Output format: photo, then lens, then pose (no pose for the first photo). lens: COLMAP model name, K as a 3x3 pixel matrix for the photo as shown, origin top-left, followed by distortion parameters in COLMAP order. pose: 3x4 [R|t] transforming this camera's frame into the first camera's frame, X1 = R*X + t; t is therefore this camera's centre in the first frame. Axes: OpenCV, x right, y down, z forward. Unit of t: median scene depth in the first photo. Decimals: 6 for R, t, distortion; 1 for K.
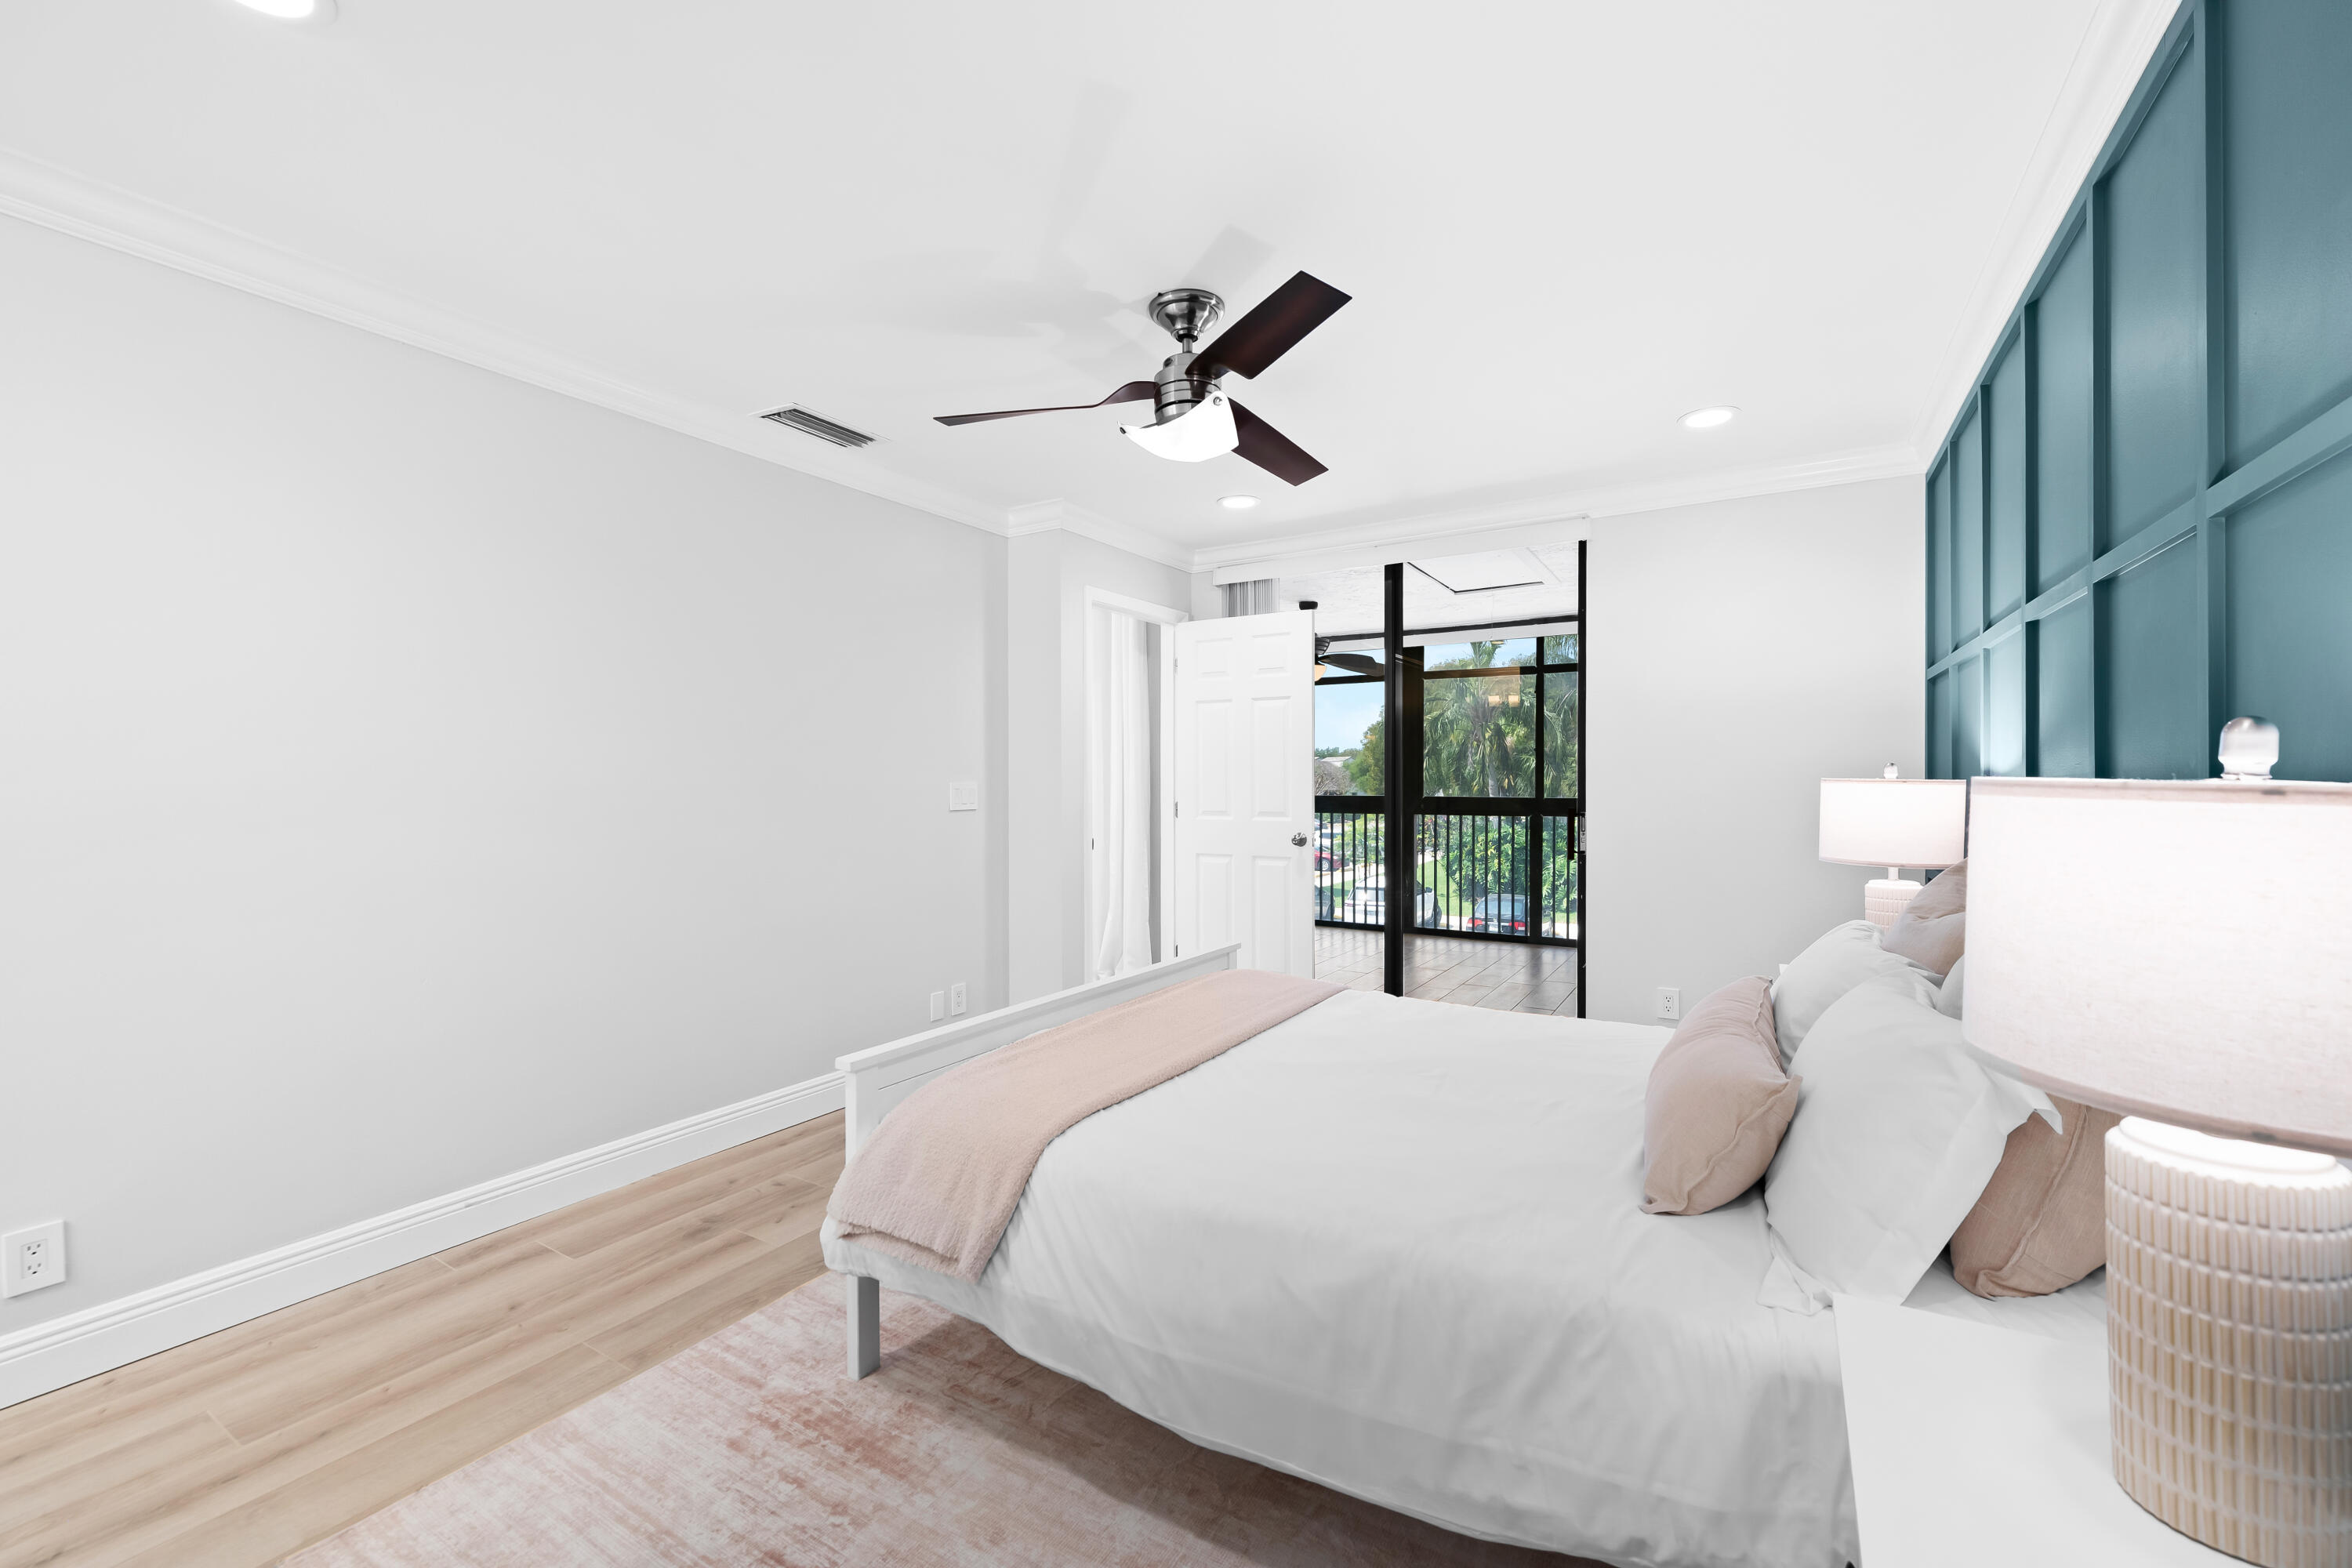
lens RADIAL K [[951.5, 0, 1183.2], [0, 951.5, 790.1], [0, 0, 1]] dist [0.001780, -0.003181]
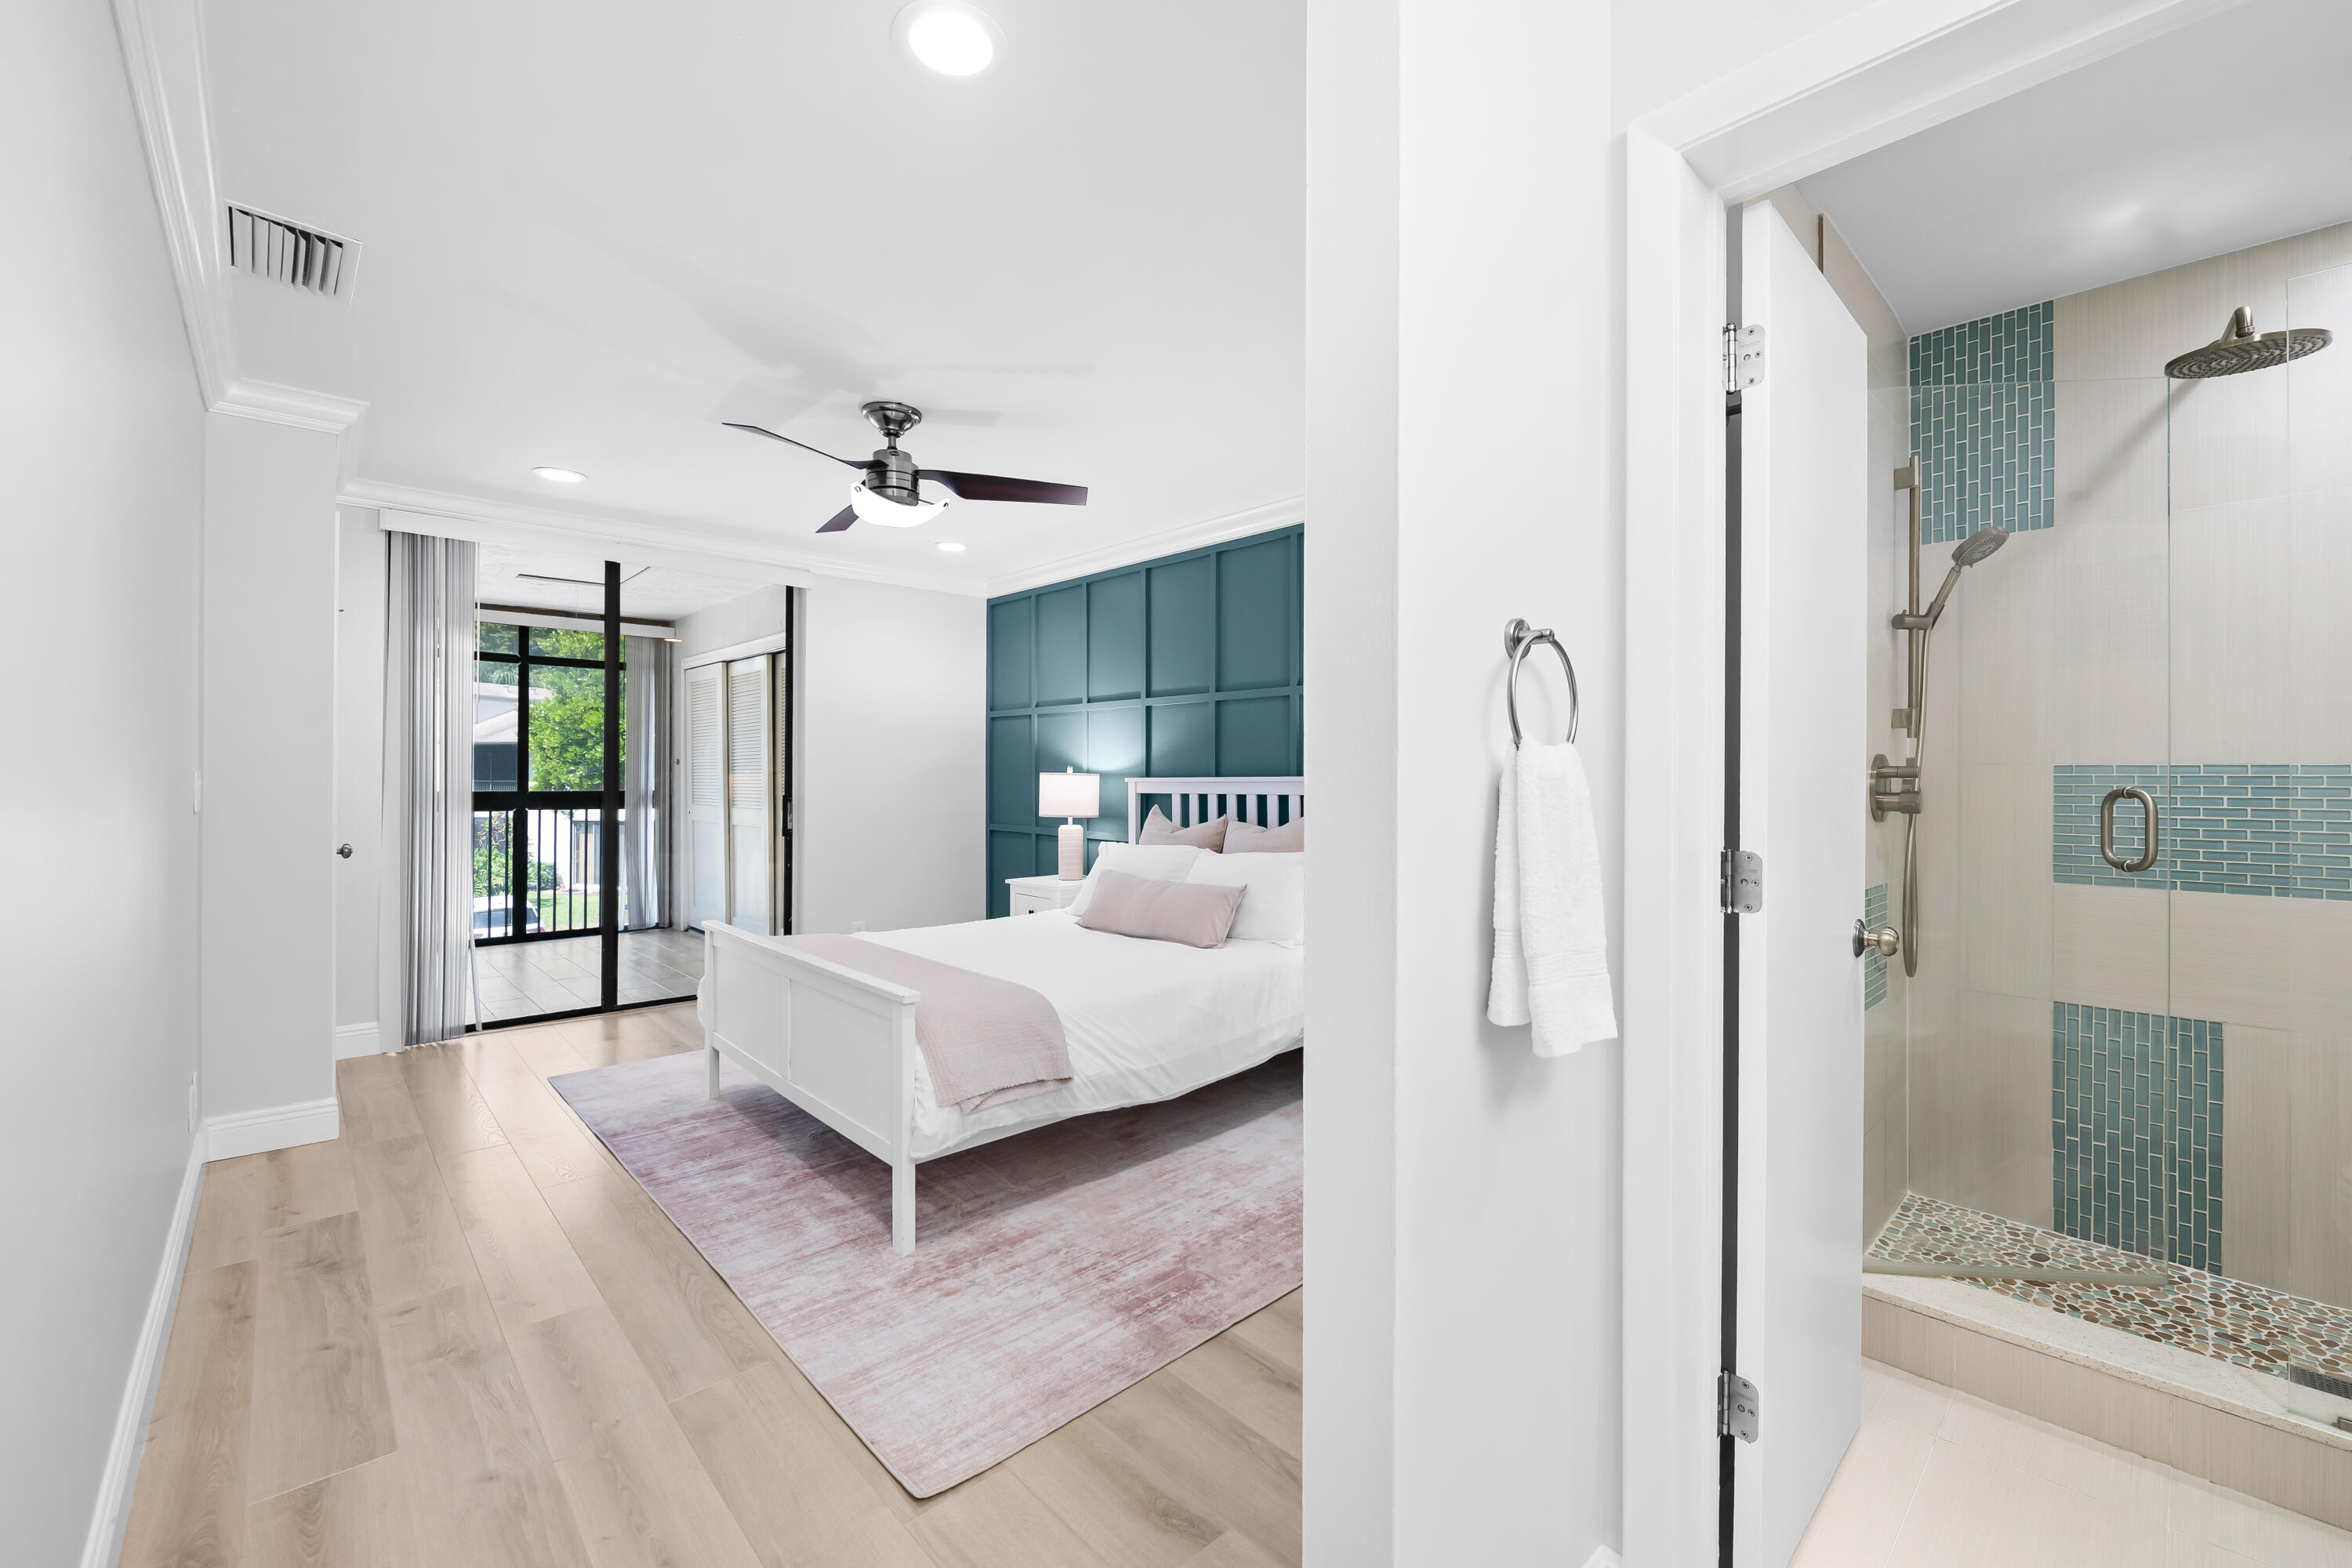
lens RADIAL K [[951.5, 0, 1183.2], [0, 951.5, 790.1], [0, 0, 1]] dist [0.001780, -0.003181]
pose [[0.267096, -0.009088, 0.963627, -1.446177], [0.006629, 0.999949, 0.007593, 0.010691], [-0.963647, 0.004360, 0.267143, 0.325666]]
